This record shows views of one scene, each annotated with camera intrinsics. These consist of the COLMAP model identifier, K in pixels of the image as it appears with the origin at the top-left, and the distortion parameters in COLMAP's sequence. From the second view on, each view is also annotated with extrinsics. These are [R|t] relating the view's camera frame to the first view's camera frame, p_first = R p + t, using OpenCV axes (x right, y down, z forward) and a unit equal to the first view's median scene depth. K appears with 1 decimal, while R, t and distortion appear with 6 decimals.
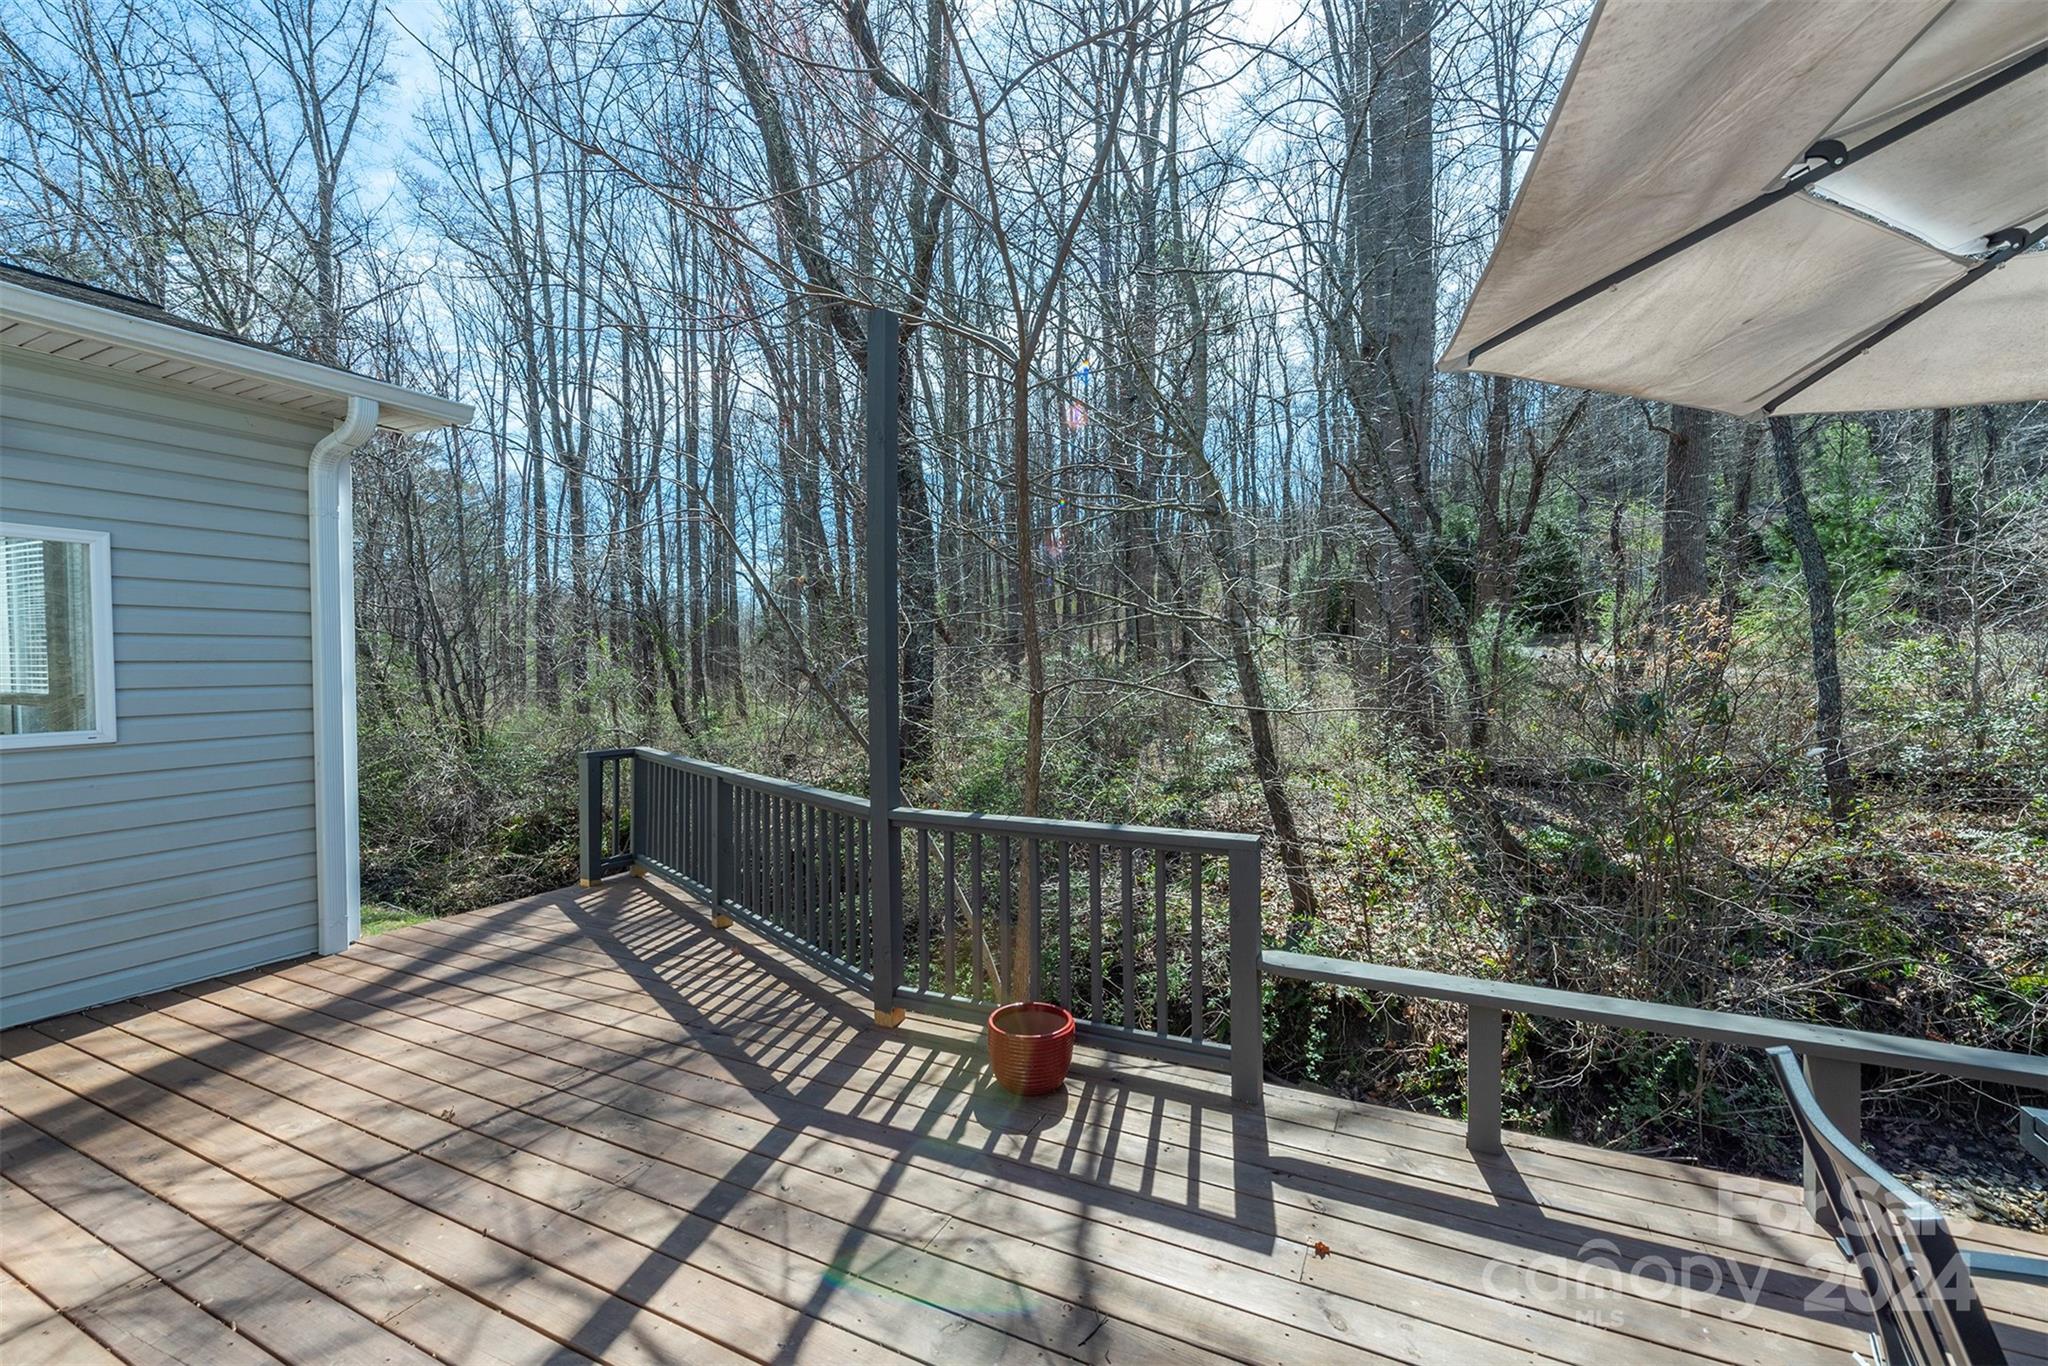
lens RADIAL K [[810.9, 0, 1023.2], [0, 810.9, 678.5], [0, 0, 1]] dist [0.010787, -0.000468]
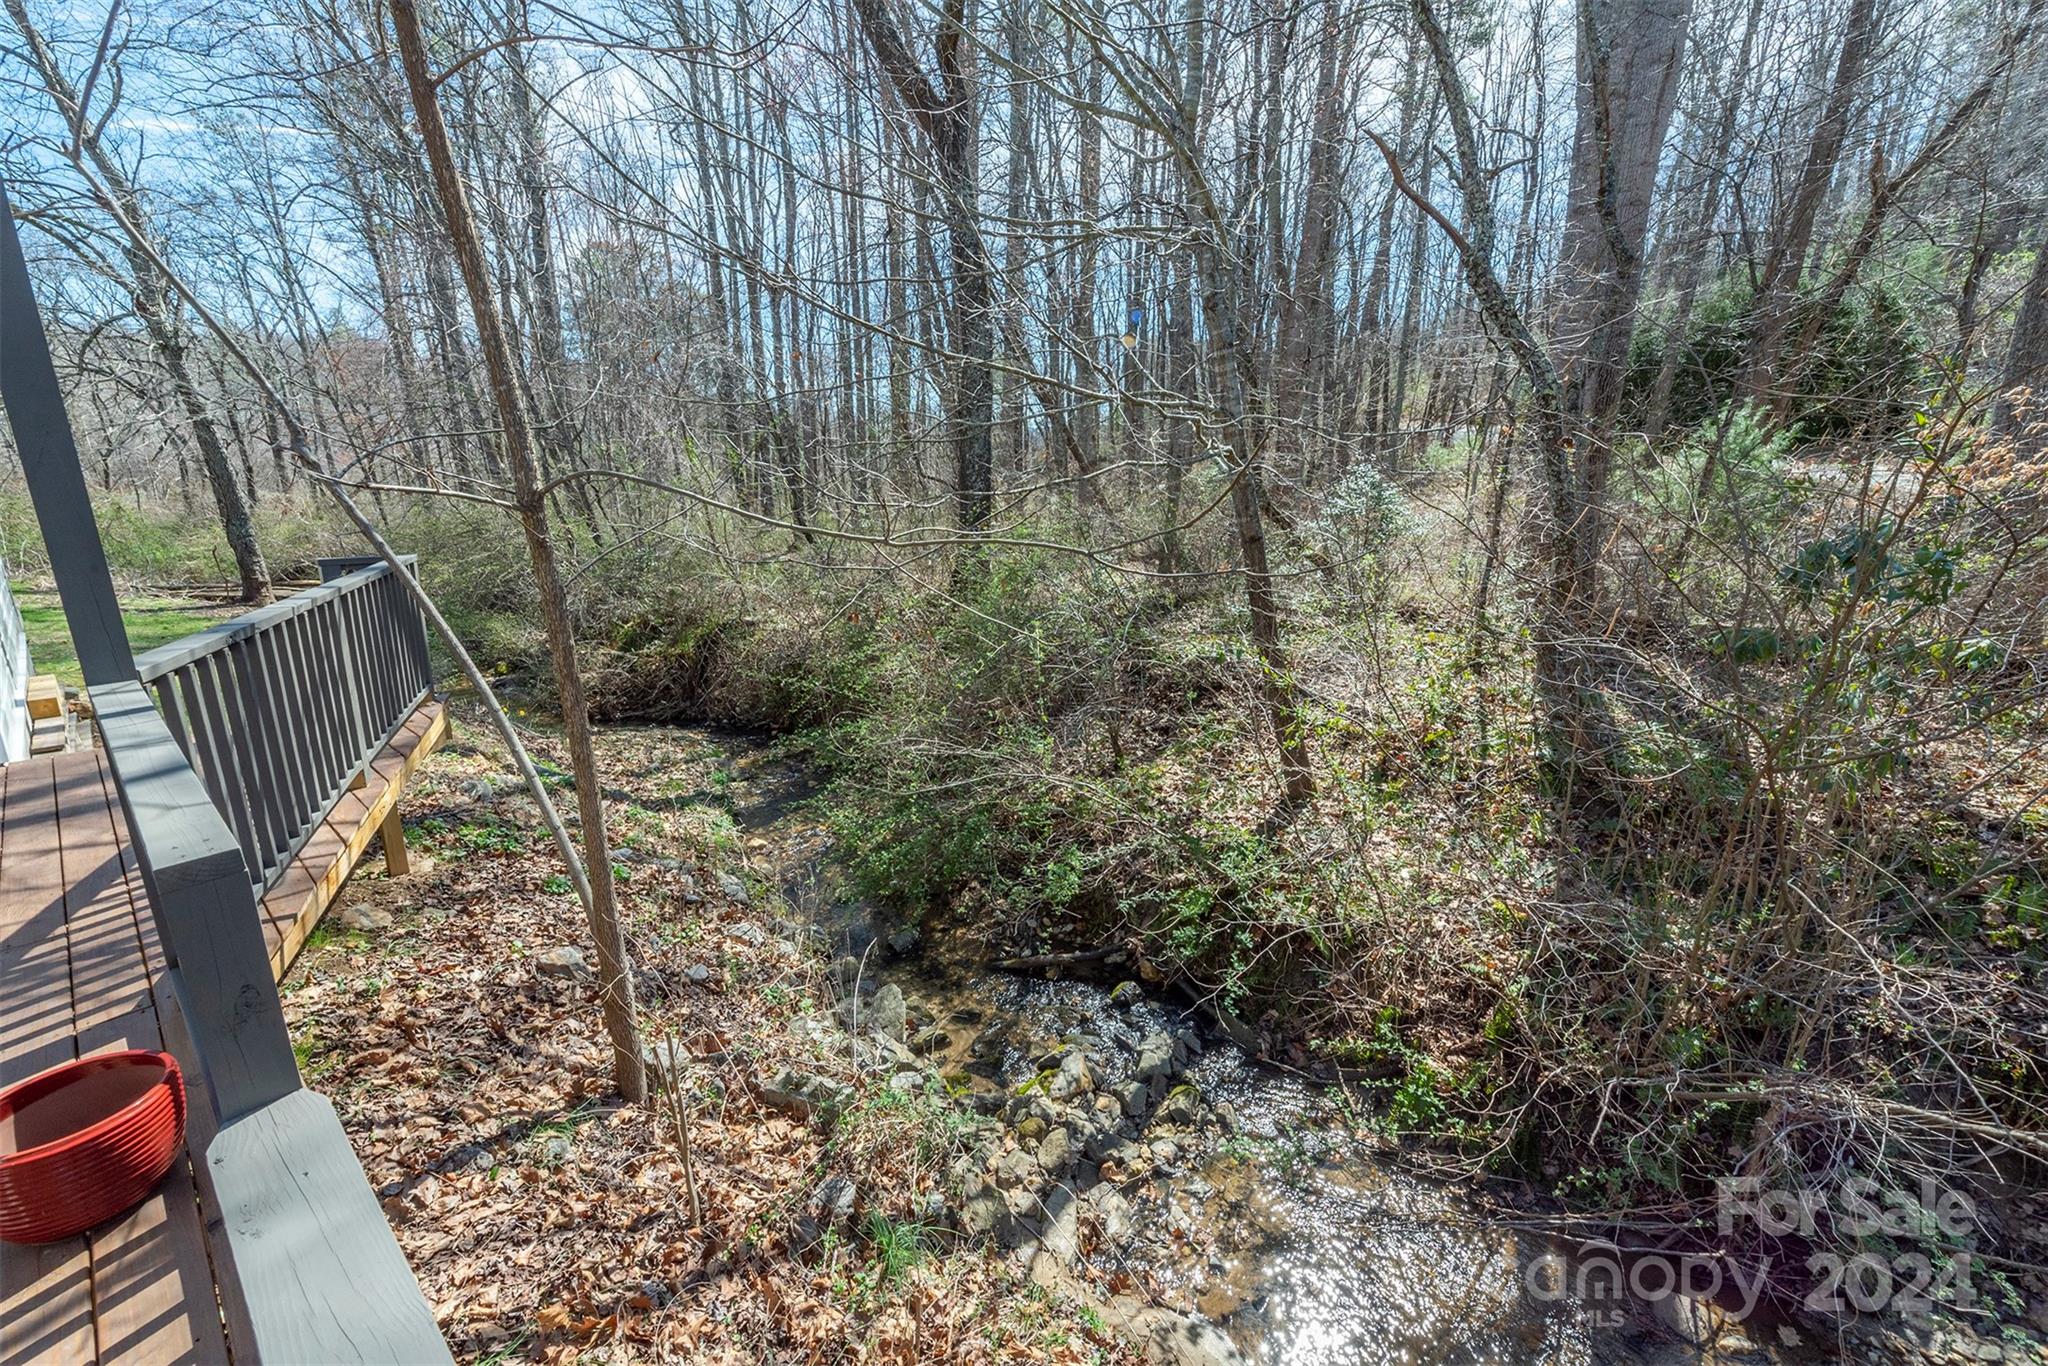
lens RADIAL K [[810.9, 0, 1023.2], [0, 810.9, 678.5], [0, 0, 1]] dist [0.010787, -0.000468]
pose [[0.977097, 0.069299, -0.201193, 0.273858], [-0.022803, 0.974140, 0.224792, 0.004120], [0.211568, -0.215056, 0.953410, 0.258297]]
